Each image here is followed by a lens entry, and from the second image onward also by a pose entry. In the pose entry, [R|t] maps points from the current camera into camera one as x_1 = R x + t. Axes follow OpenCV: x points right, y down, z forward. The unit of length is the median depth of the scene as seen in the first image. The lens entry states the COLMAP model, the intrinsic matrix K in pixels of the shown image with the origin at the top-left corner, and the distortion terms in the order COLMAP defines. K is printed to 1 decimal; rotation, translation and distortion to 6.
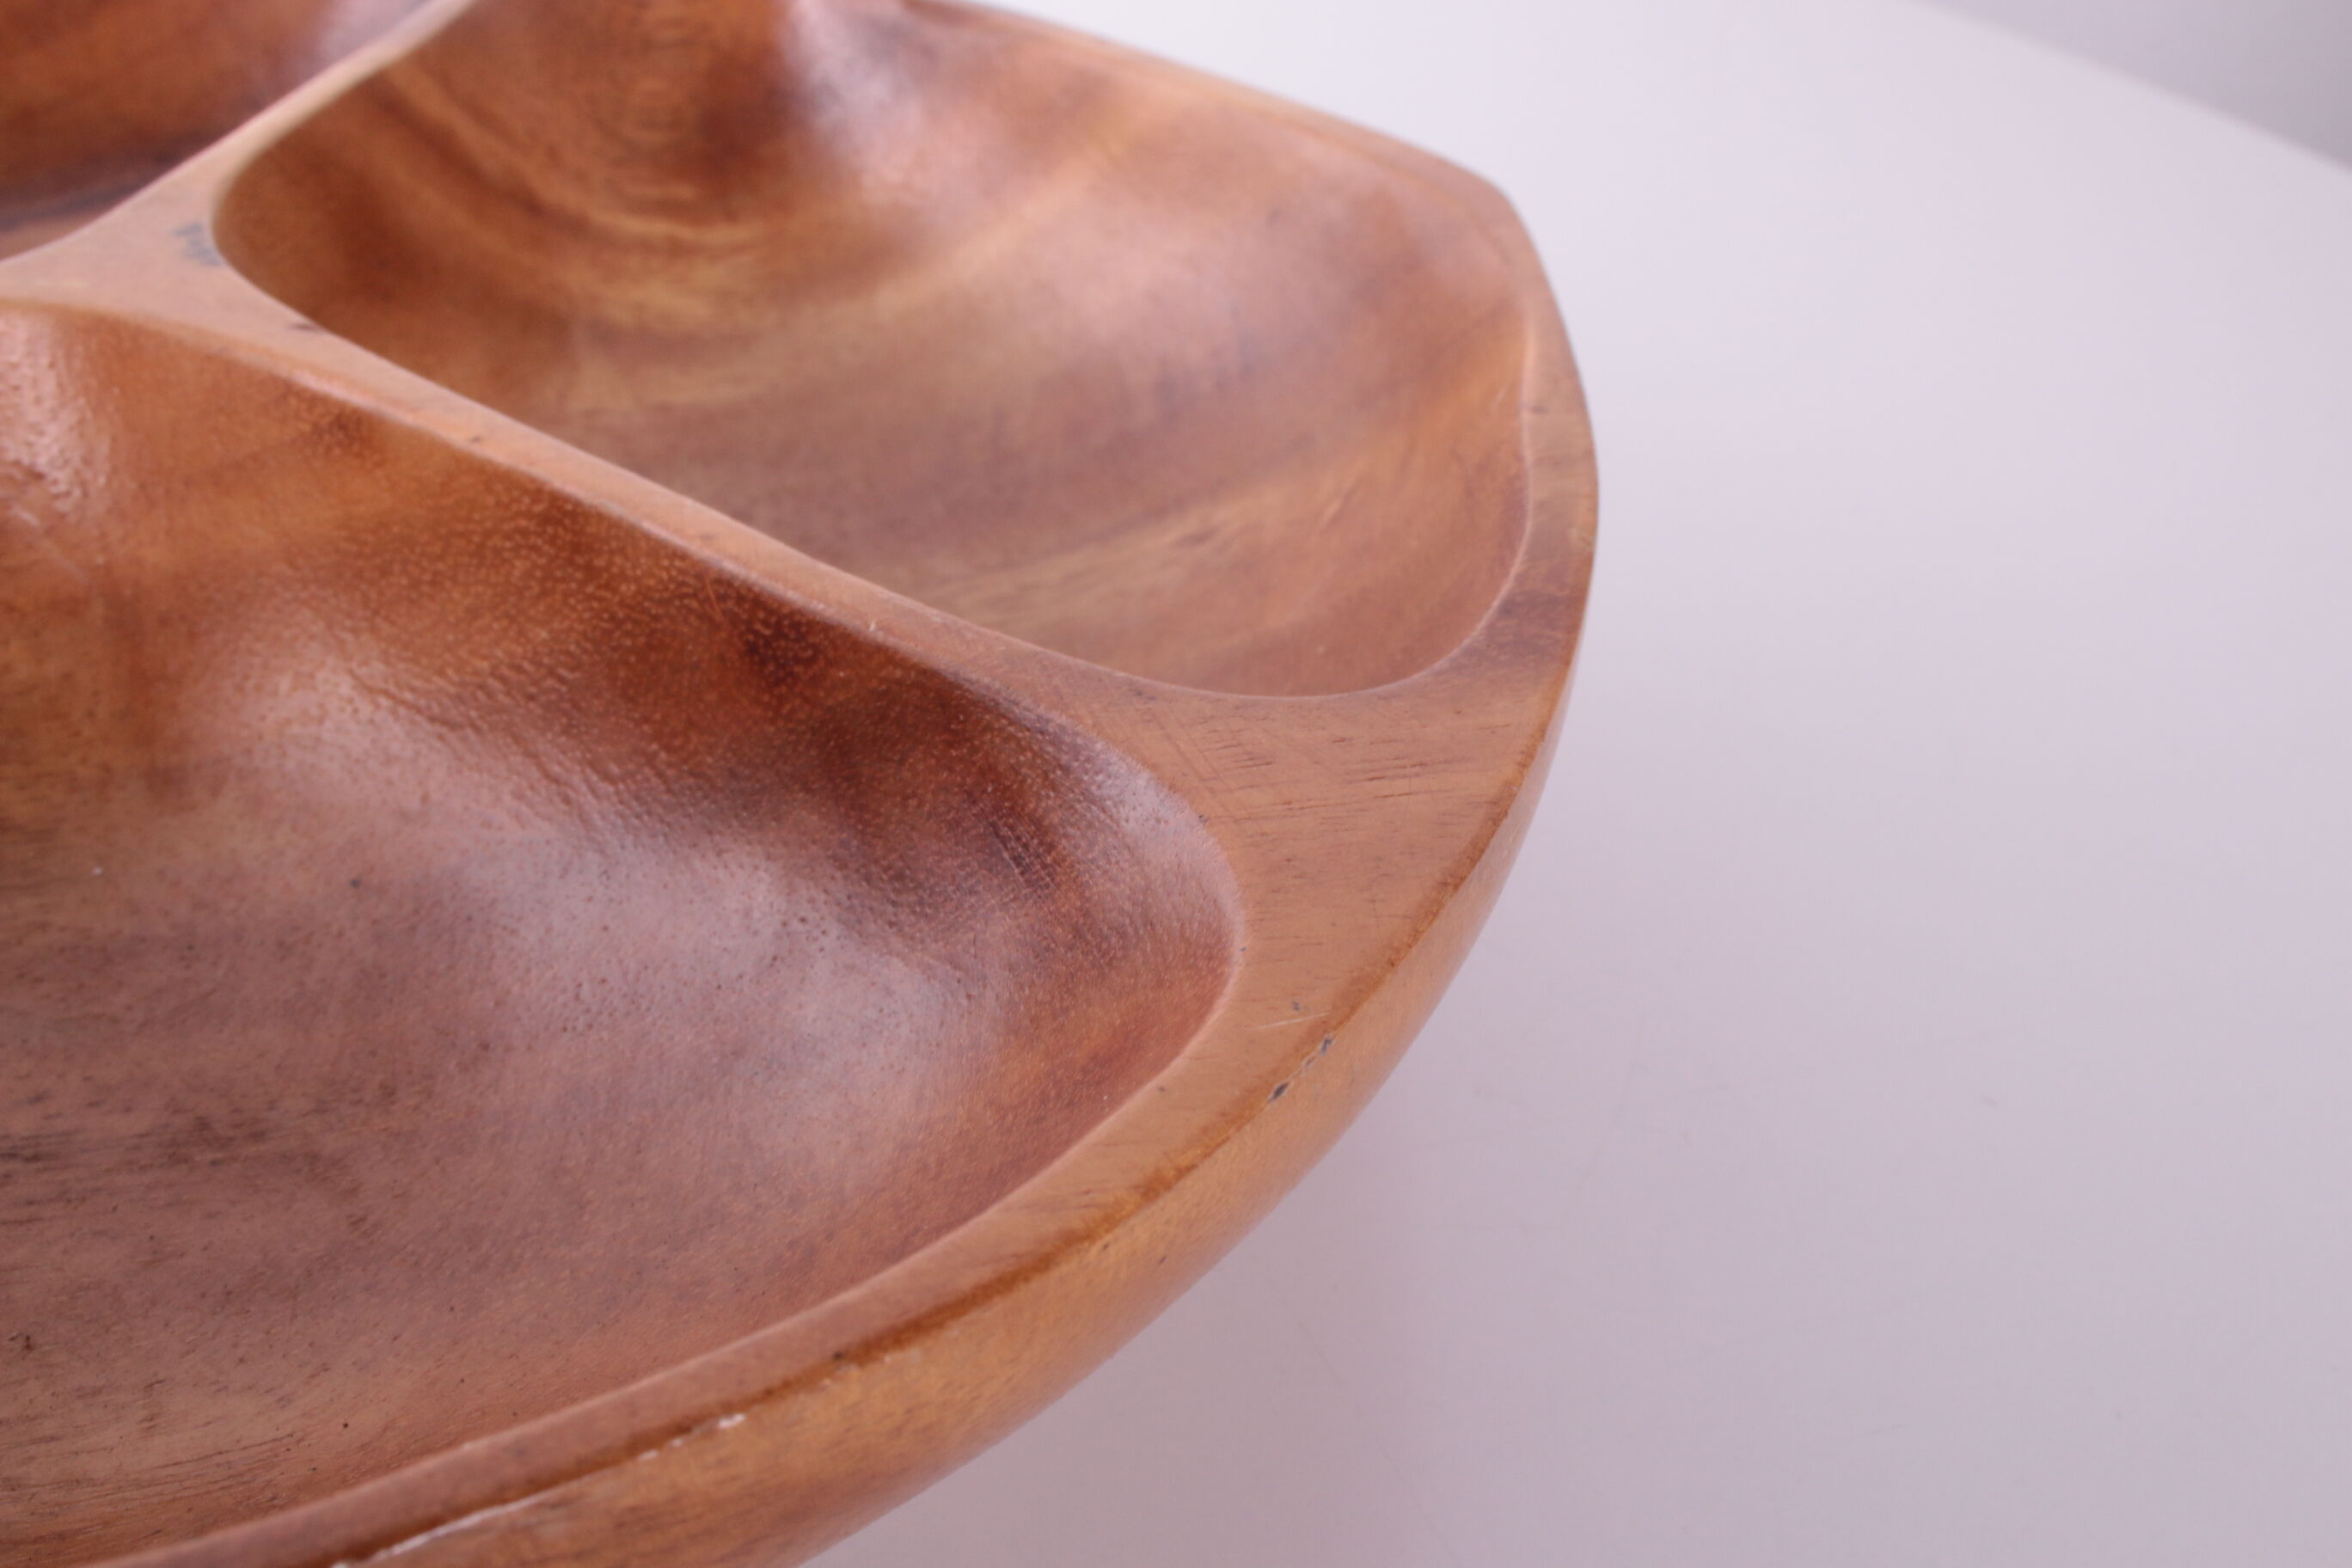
lens RADIAL K [[2980.6, 0, 1176.0], [0, 2980.6, 784.0], [0, 0, 1]] dist [-0.062396, 0.087197]
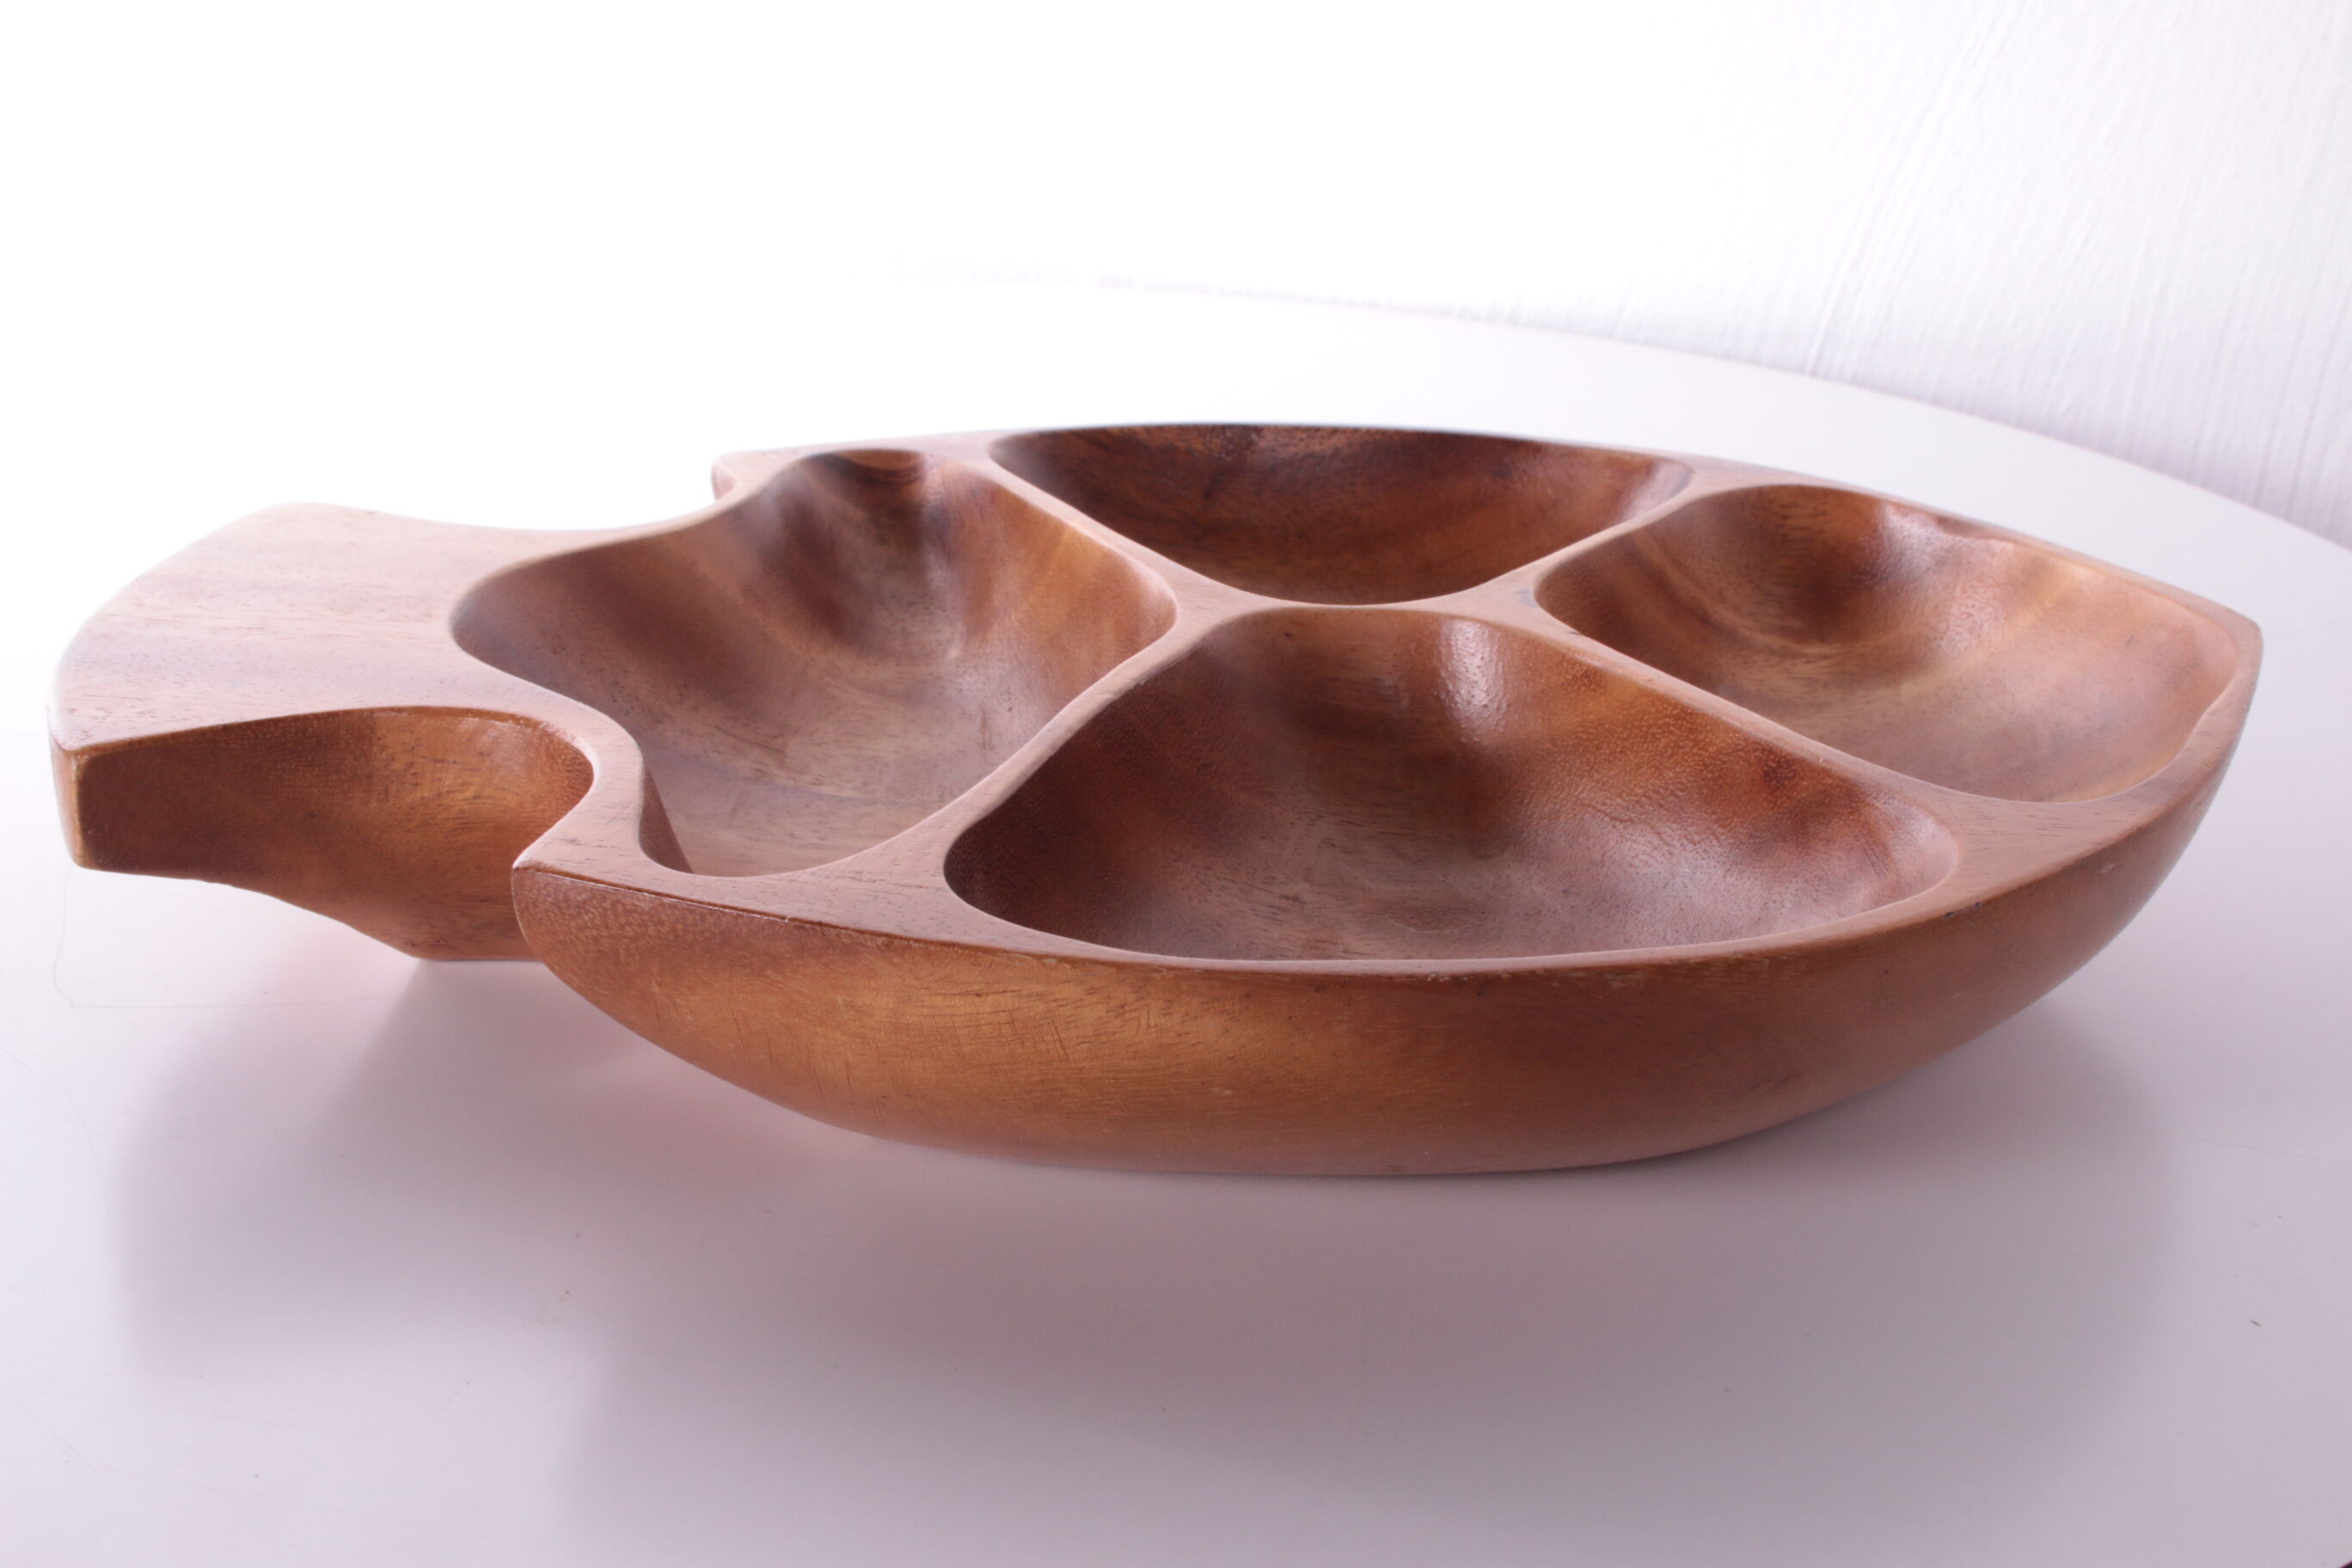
lens RADIAL K [[2980.6, 0, 1176.0], [0, 2980.6, 784.0], [0, 0, 1]] dist [-0.062396, 0.087197]
pose [[0.914814, 0.071971, -0.397410, 0.286606], [-0.153976, 0.971827, -0.178446, 0.369558], [0.373371, 0.224437, 0.900124, -0.957186]]
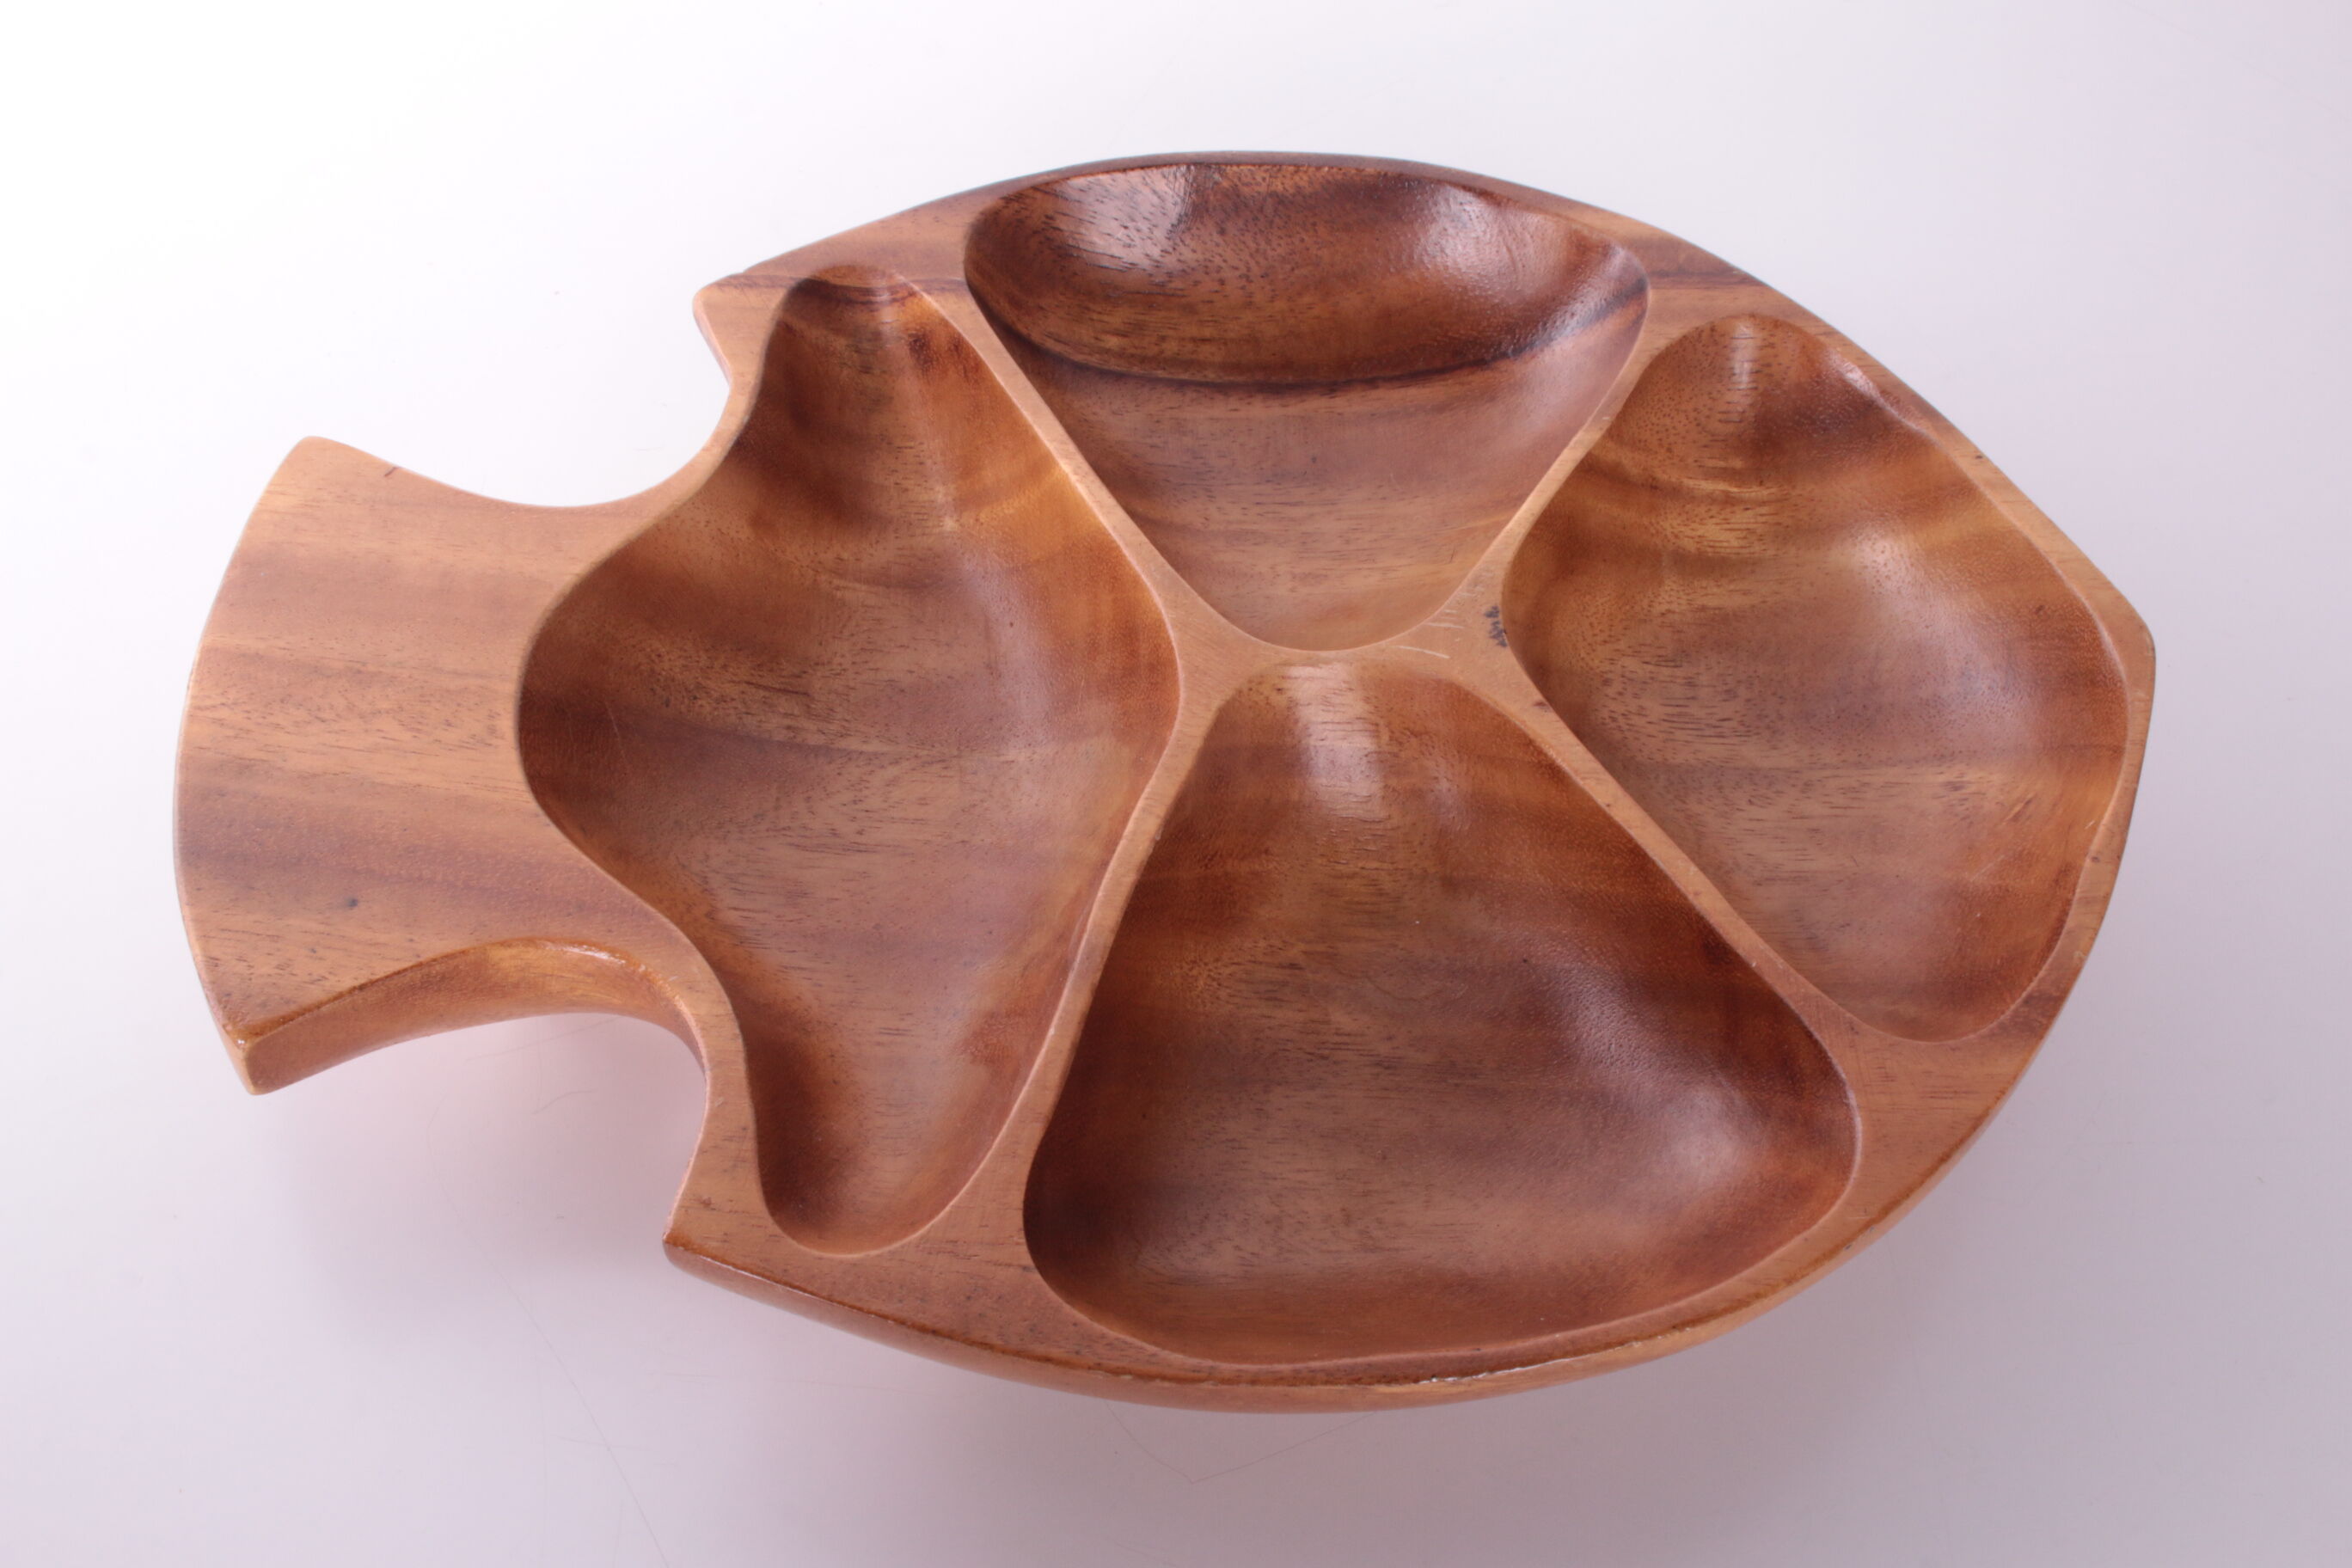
lens RADIAL K [[2980.6, 0, 1176.0], [0, 2980.6, 784.0], [0, 0, 1]] dist [-0.062396, 0.087197]
pose [[0.935006, 0.223456, -0.275374, 0.084670], [-0.130457, 0.938788, 0.318839, -0.819838], [0.329764, -0.262192, 0.906924, -1.204417]]
